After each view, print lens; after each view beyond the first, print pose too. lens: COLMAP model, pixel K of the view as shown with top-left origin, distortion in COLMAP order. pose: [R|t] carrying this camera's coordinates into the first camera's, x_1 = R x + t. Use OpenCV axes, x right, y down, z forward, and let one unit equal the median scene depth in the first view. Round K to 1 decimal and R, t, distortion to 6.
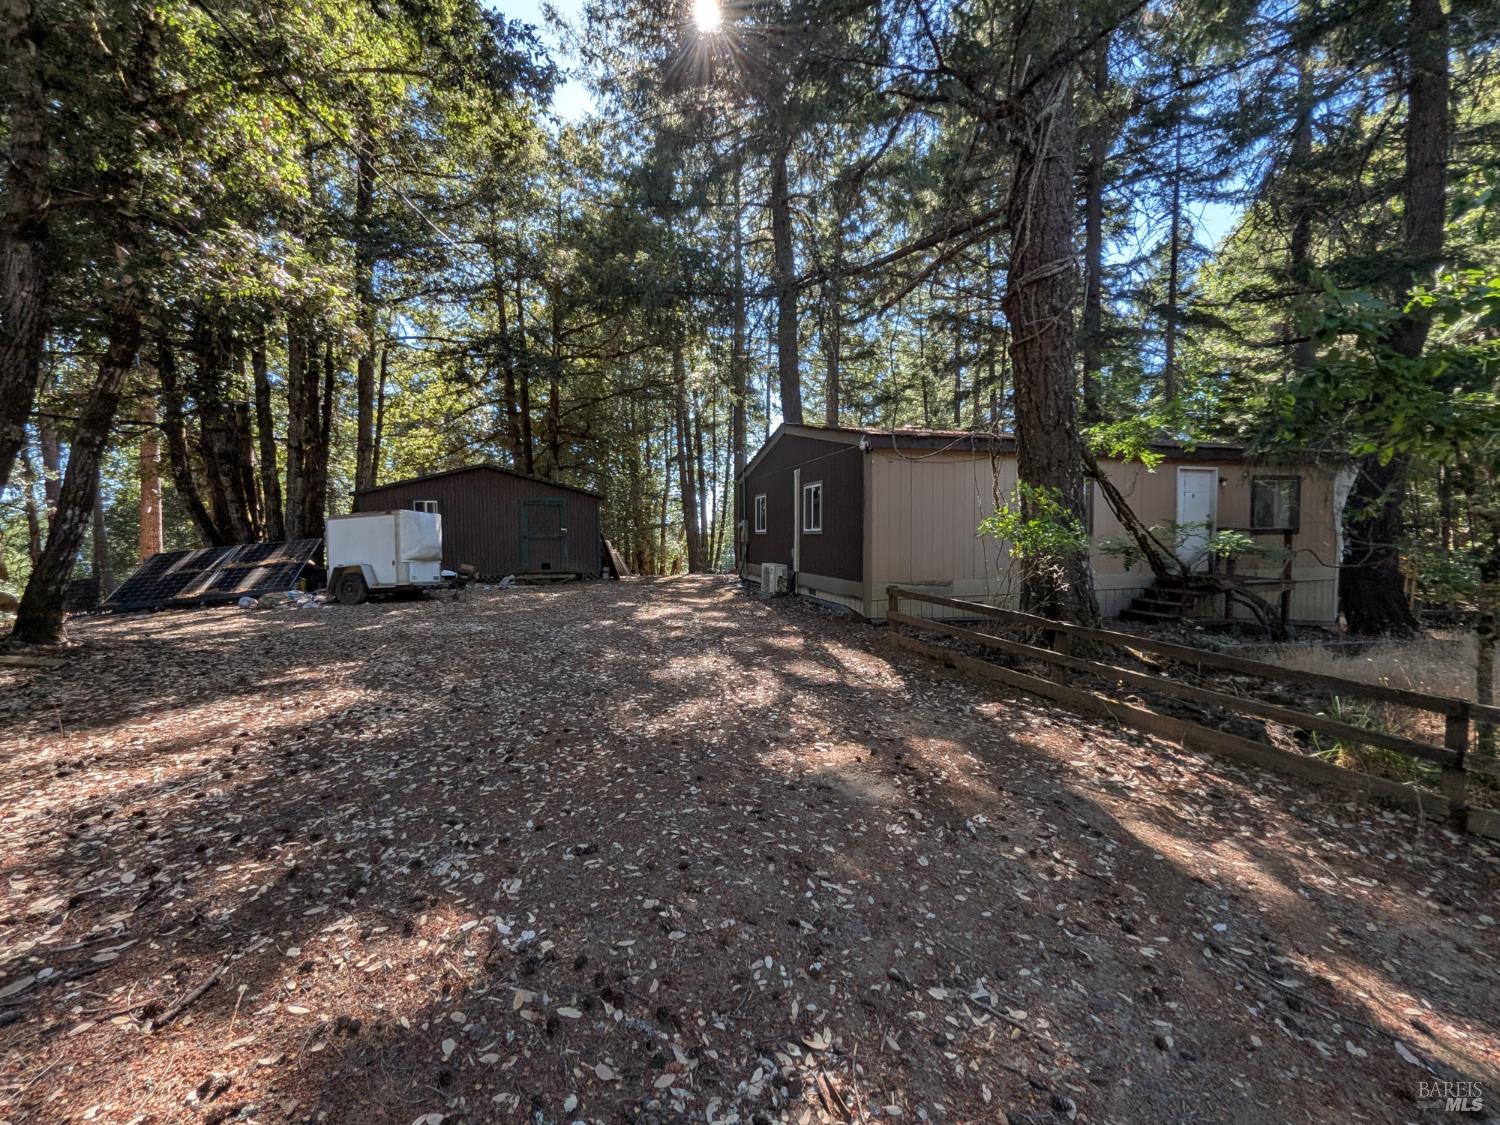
lens RADIAL K [[603.7, 0, 755.9], [0, 603.7, 559.6], [0, 0, 1]] dist [0.001969, -0.000874]
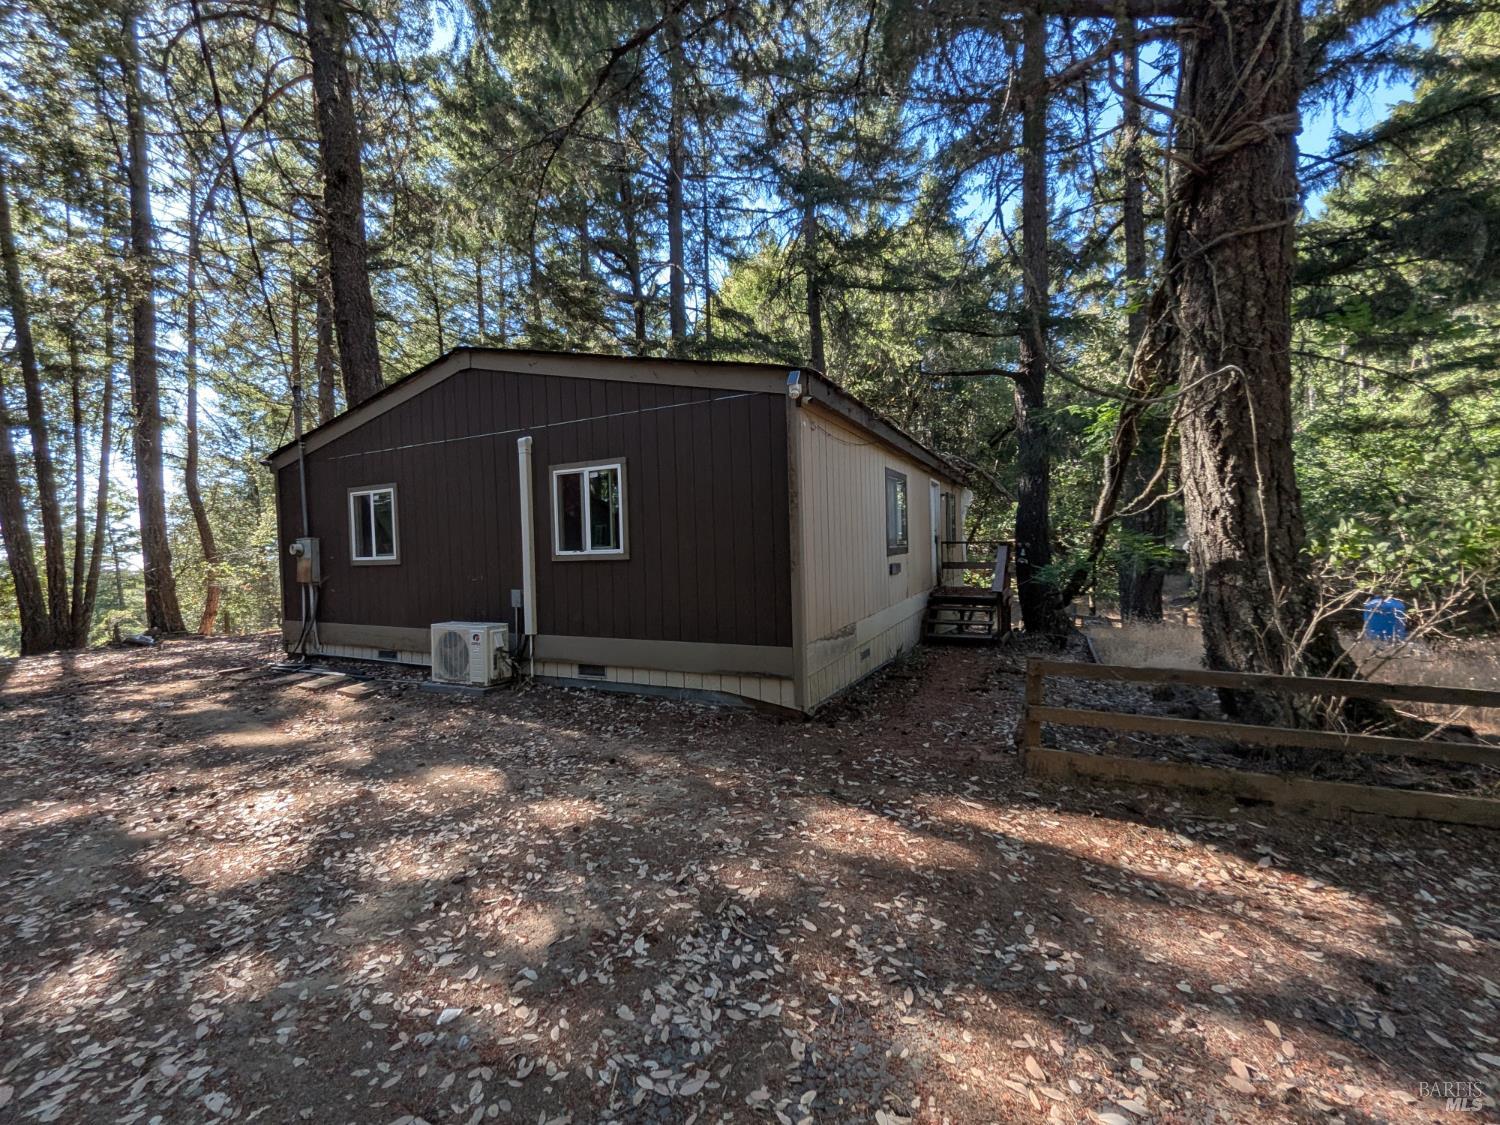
lens RADIAL K [[603.7, 0, 751.6], [0, 603.7, 569.3], [0, 0, 1]] dist [0.001969, -0.000874]
pose [[0.671133, -0.033629, 0.740574, -0.187568], [0.054286, 0.998518, -0.003854, -0.023877], [-0.739347, 0.042790, 0.671964, 0.510916]]
